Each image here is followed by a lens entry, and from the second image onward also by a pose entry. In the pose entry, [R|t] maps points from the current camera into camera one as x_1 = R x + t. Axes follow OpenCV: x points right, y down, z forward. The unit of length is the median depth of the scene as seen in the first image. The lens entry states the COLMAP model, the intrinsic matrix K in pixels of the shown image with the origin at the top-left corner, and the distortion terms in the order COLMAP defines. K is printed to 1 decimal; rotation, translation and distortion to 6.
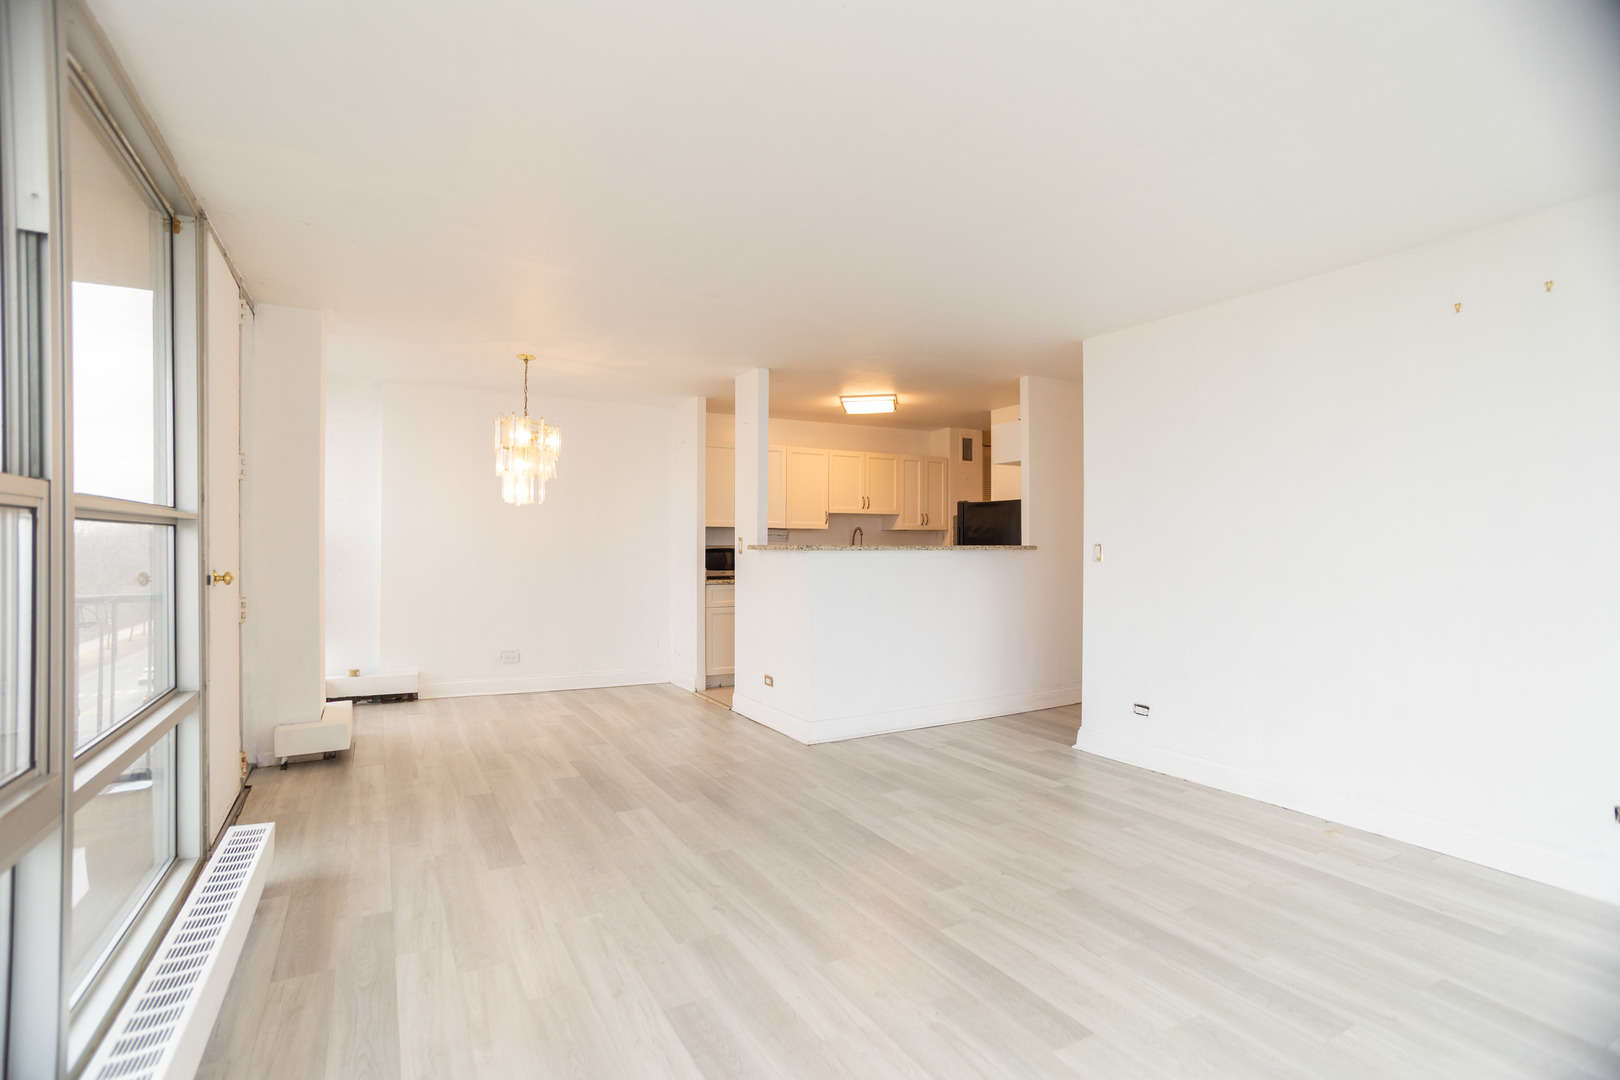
lens RADIAL K [[778.7, 0, 800.0], [0, 778.7, 547.5], [0, 0, 1]] dist [-0.067369, 0.042924]
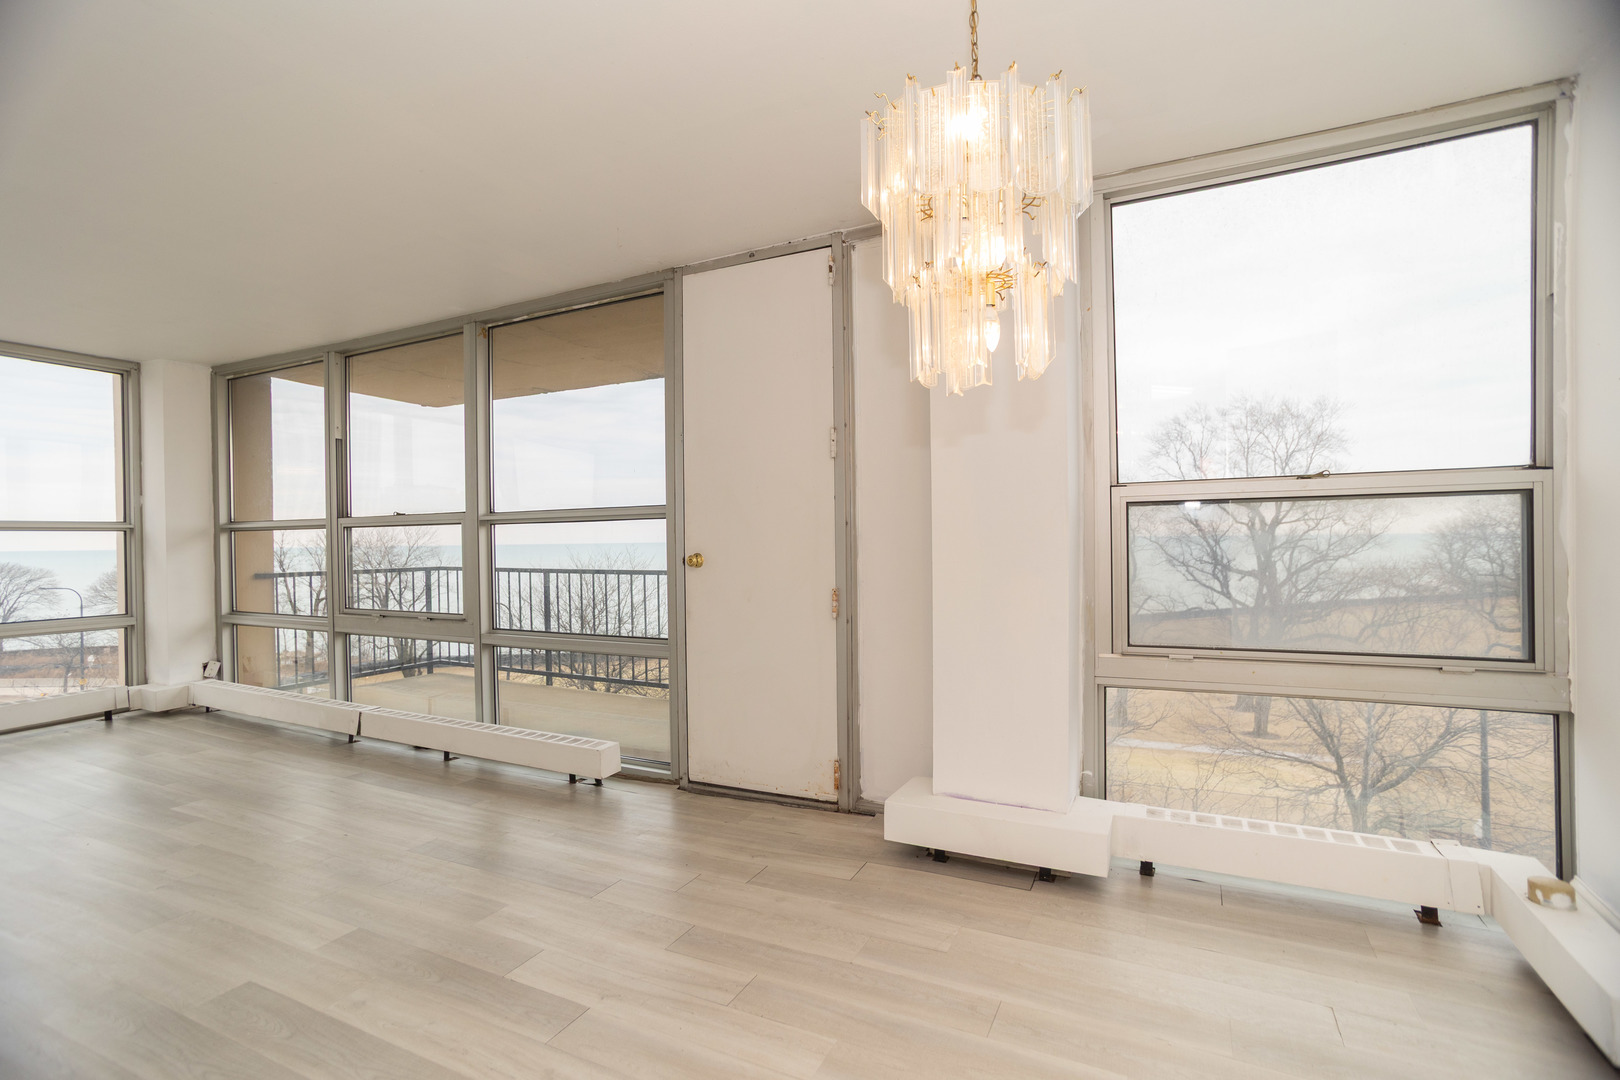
lens RADIAL K [[779.1, 0, 779.4], [0, 779.1, 544.9], [0, 0, 1]] dist [-0.042181, 0.045028]
pose [[-0.839720, 0.010811, -0.542912, -0.183977], [0.007101, 0.999935, 0.008930, 0.006061], [0.542974, 0.003643, -0.839742, 1.743566]]
